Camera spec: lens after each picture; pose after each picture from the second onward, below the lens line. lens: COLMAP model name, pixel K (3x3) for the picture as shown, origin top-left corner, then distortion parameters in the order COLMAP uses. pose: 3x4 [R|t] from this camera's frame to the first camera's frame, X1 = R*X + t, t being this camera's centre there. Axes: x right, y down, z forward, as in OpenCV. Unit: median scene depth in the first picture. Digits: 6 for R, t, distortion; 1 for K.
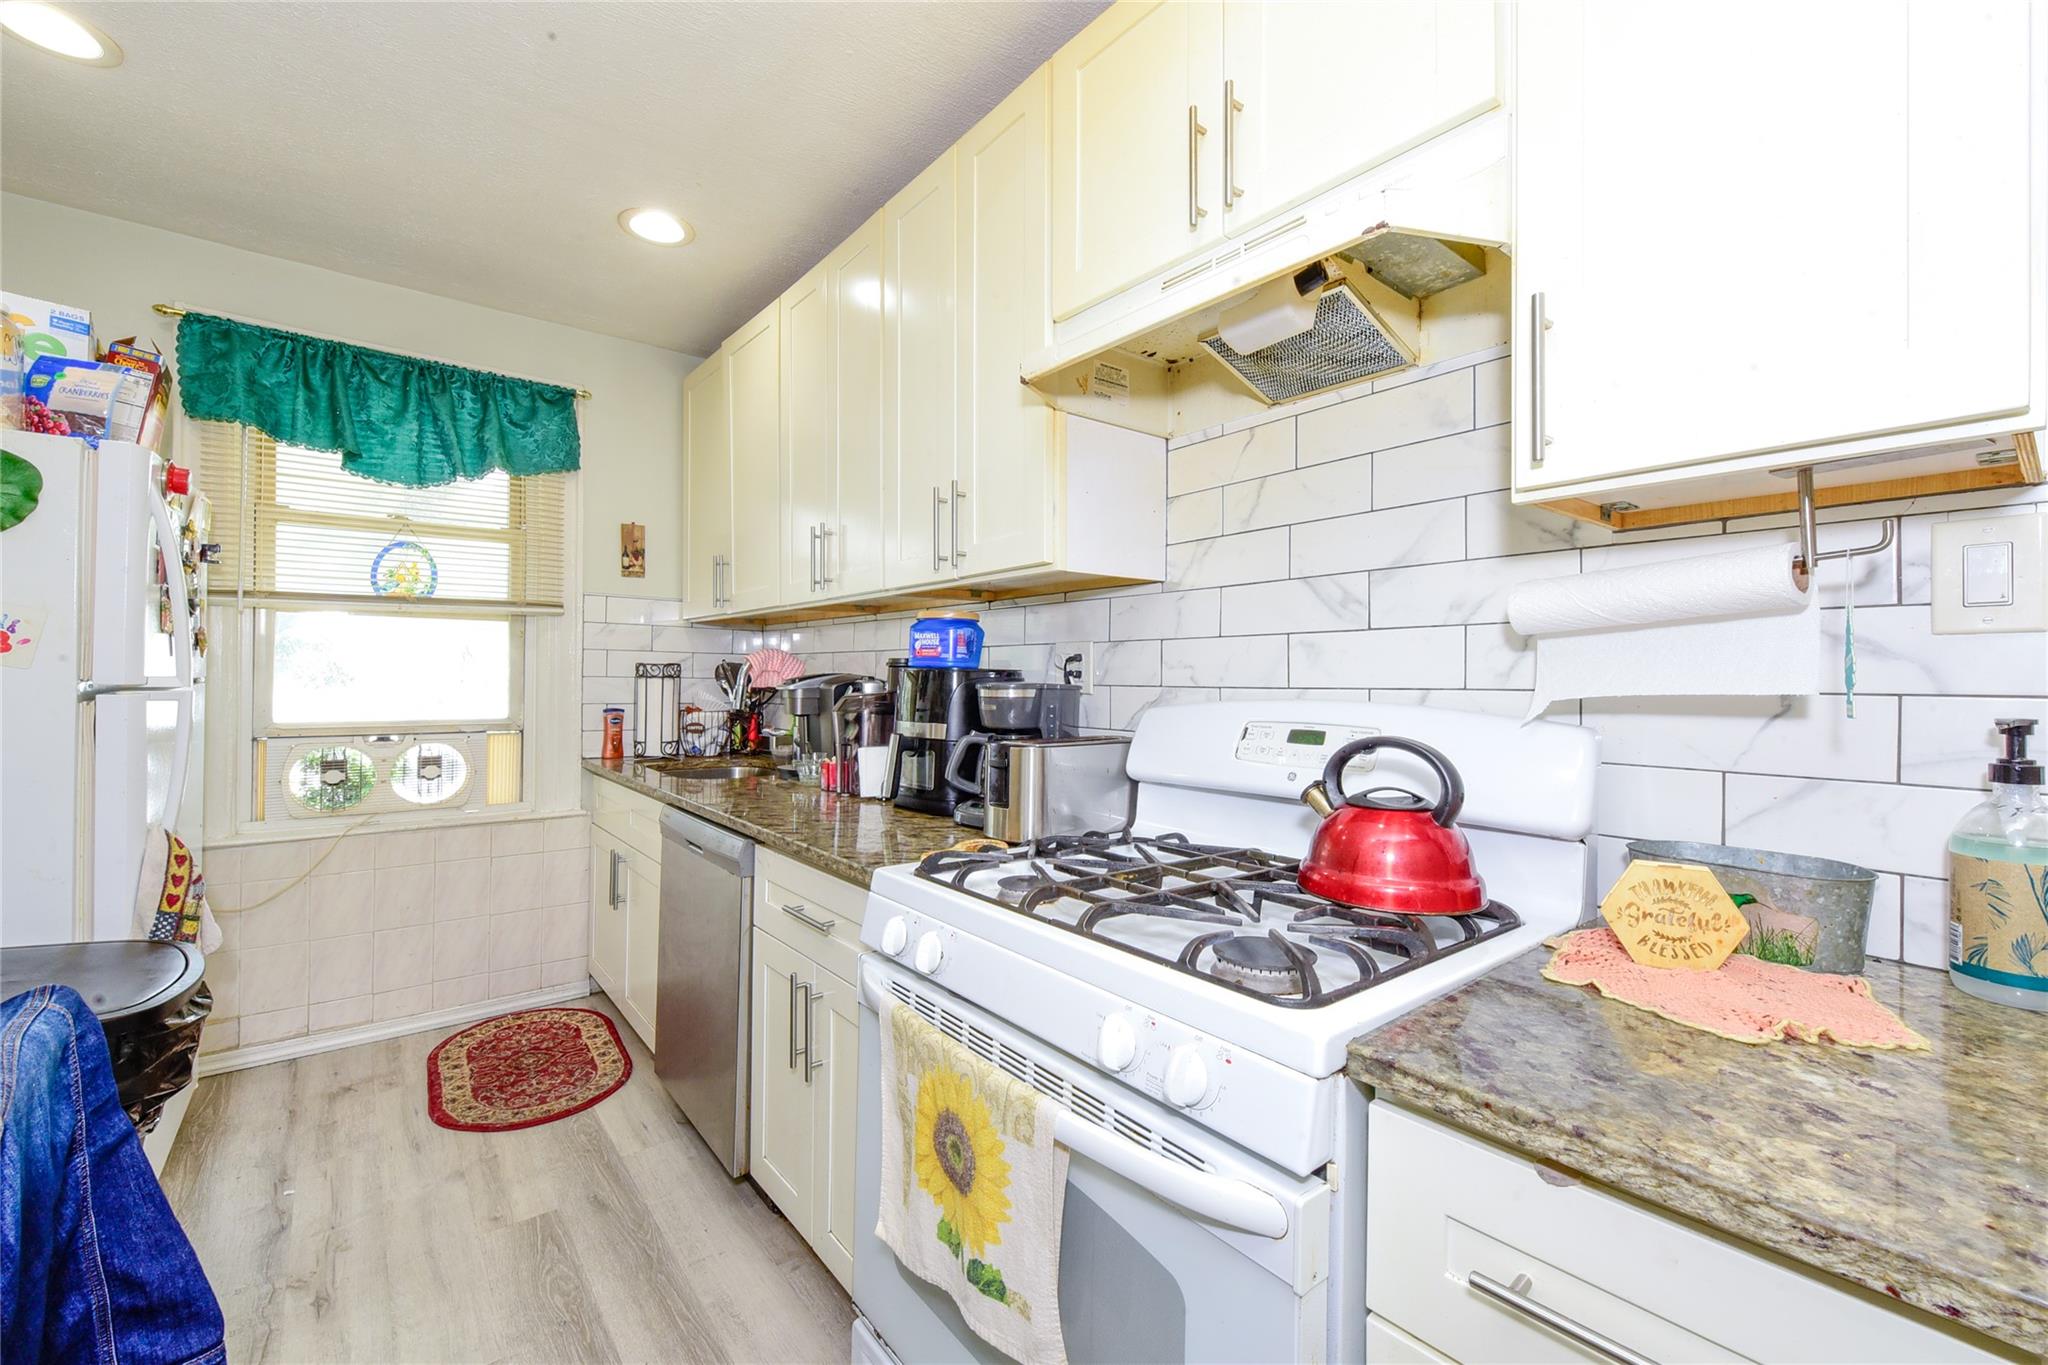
lens RADIAL K [[833.4, 0, 1021.5], [0, 833.4, 680.1], [0, 0, 1]] dist [0.006216, -0.002722]
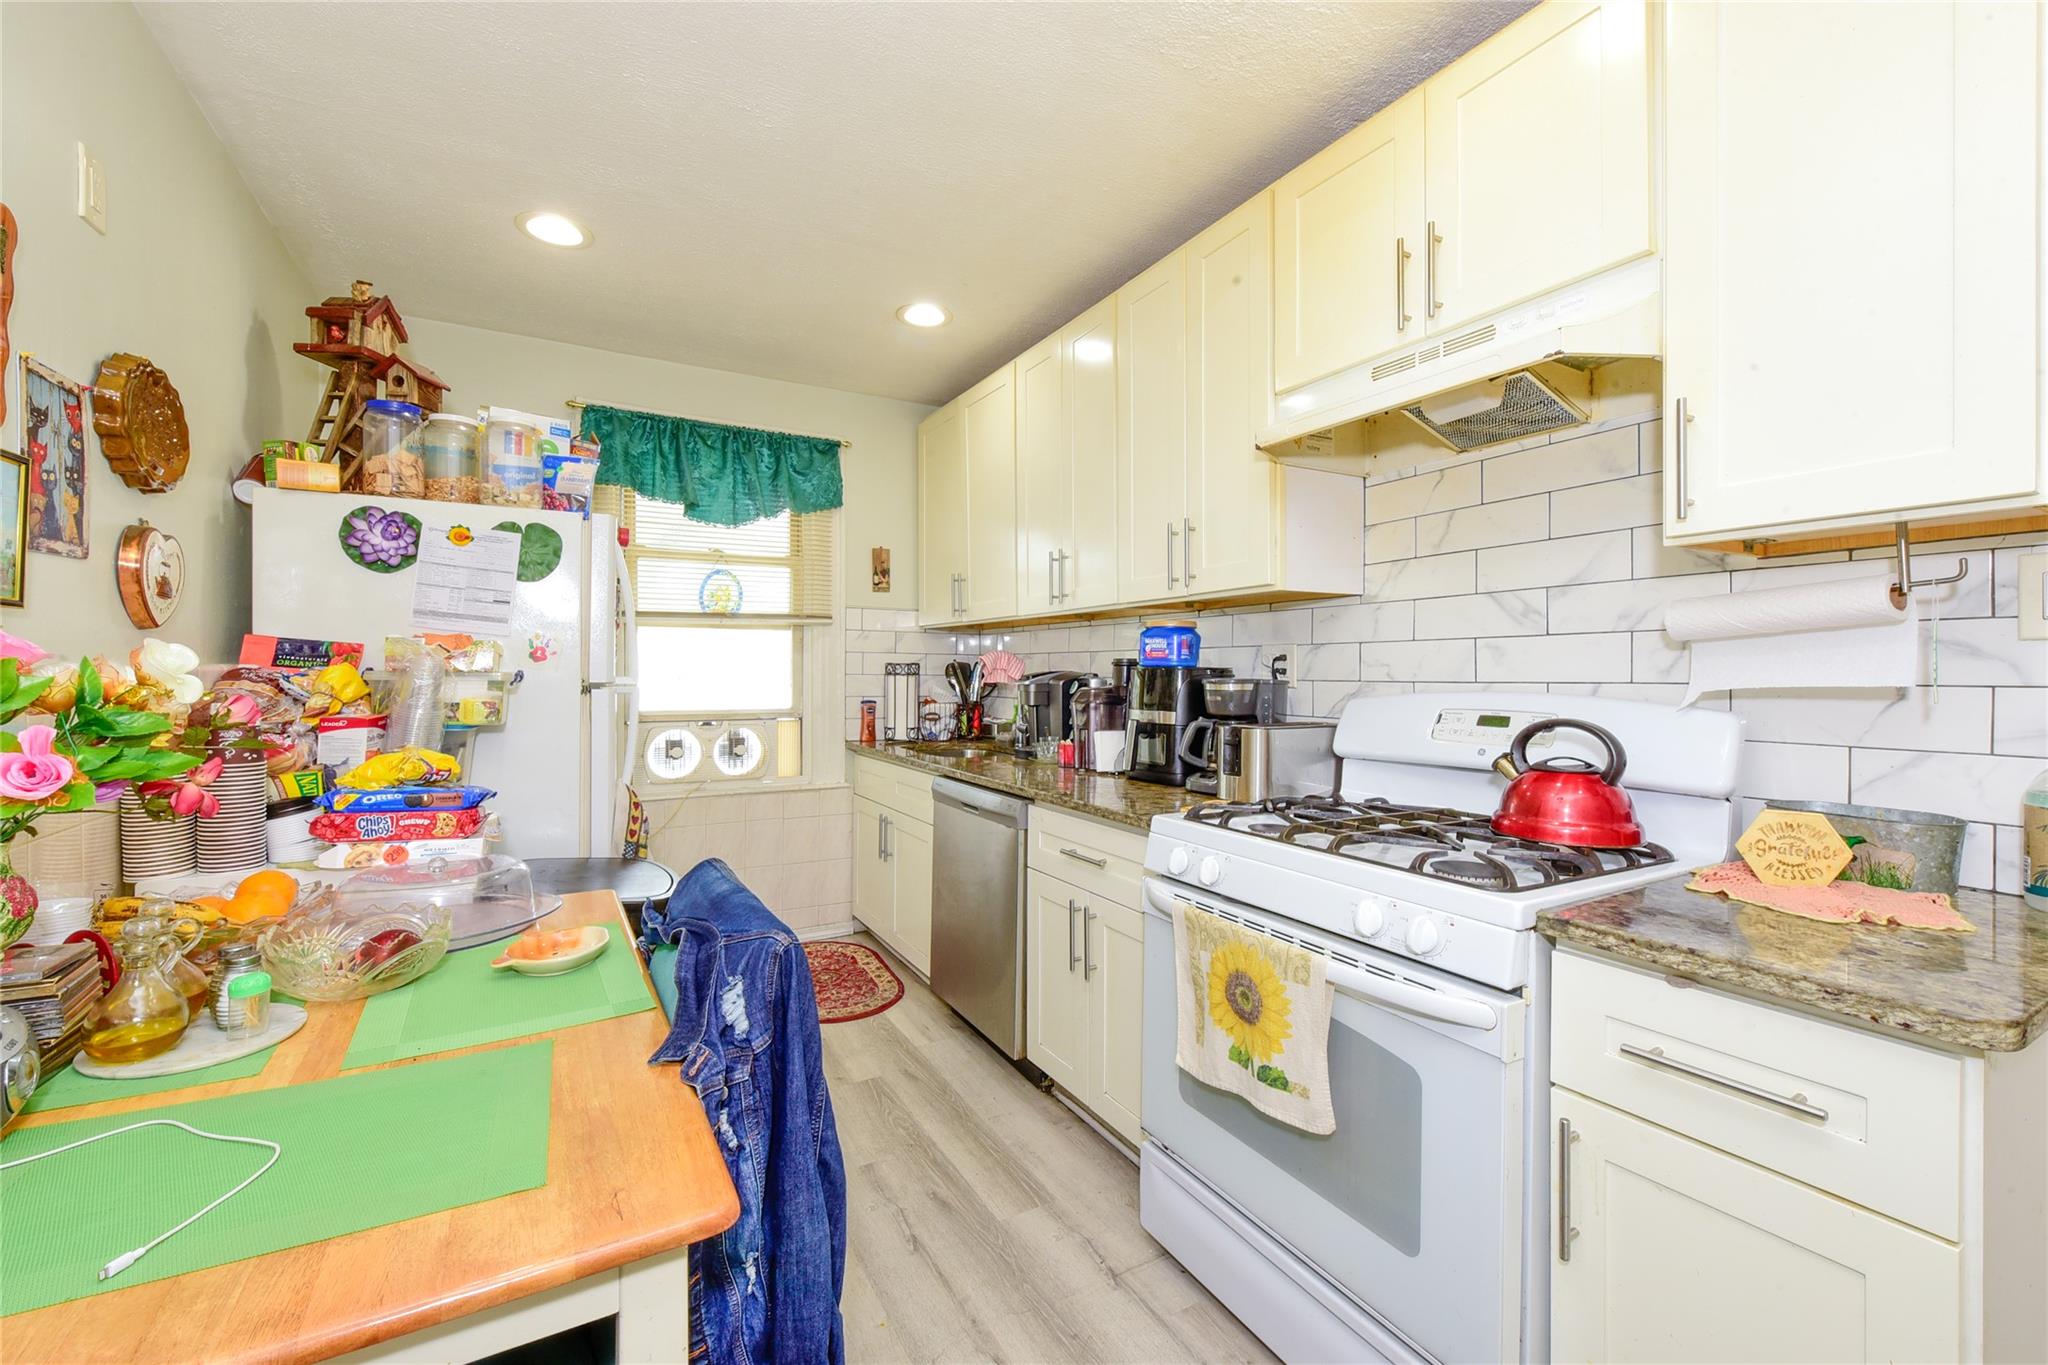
lens RADIAL K [[833.4, 0, 1021.8], [0, 833.4, 678.4], [0, 0, 1]] dist [0.006216, -0.002722]
pose [[0.987232, -0.003783, -0.159247, -0.148133], [0.004490, 0.999982, 0.004076, -0.004439], [0.159229, -0.004739, 0.987230, -0.331016]]
